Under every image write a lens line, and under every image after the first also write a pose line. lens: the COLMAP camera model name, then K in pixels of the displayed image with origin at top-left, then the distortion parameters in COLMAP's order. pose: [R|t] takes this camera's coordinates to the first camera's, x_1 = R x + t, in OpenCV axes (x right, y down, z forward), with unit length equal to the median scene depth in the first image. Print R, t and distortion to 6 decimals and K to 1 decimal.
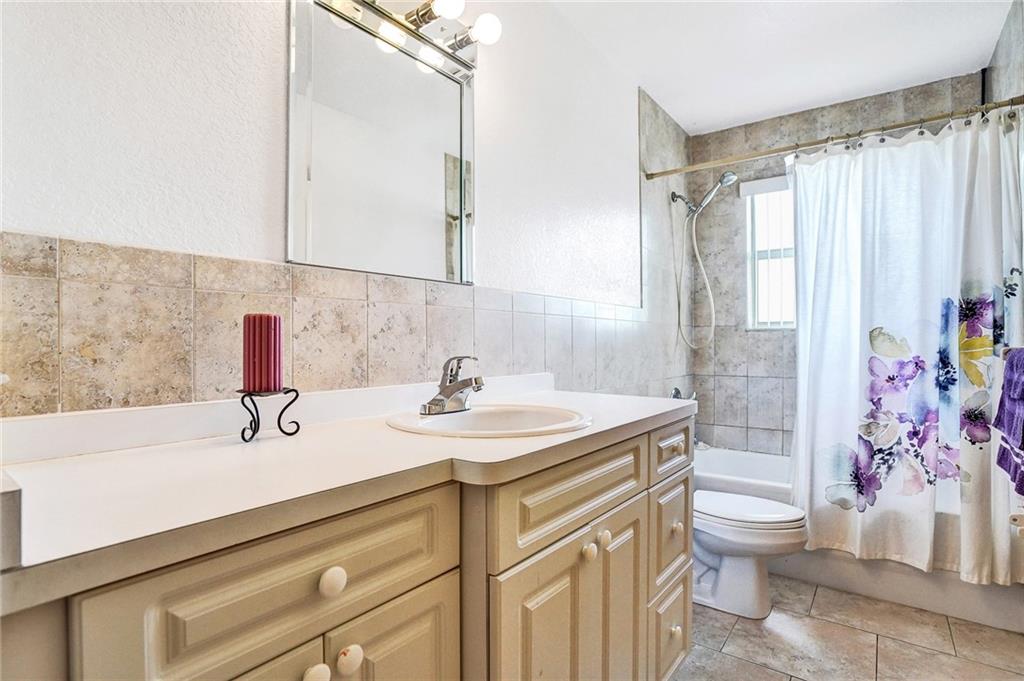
lens RADIAL K [[505.0, 0, 512.0], [0, 505.0, 340.5], [0, 0, 1]] dist [-0.020137, 0.000916]
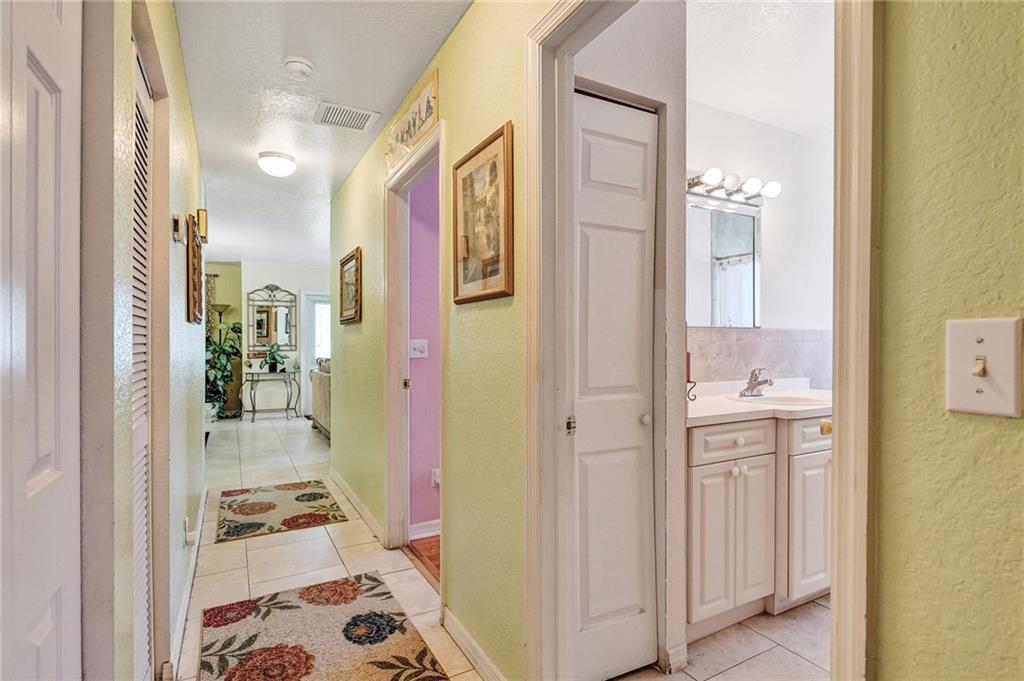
lens RADIAL K [[505.0, 0, 512.0], [0, 505.0, 340.5], [0, 0, 1]] dist [-0.020137, 0.000916]
pose [[0.910077, -0.008647, -0.414348, -0.171955], [0.007861, 0.999963, -0.003602, -0.078848], [0.414364, 0.000021, 0.910111, -1.227268]]
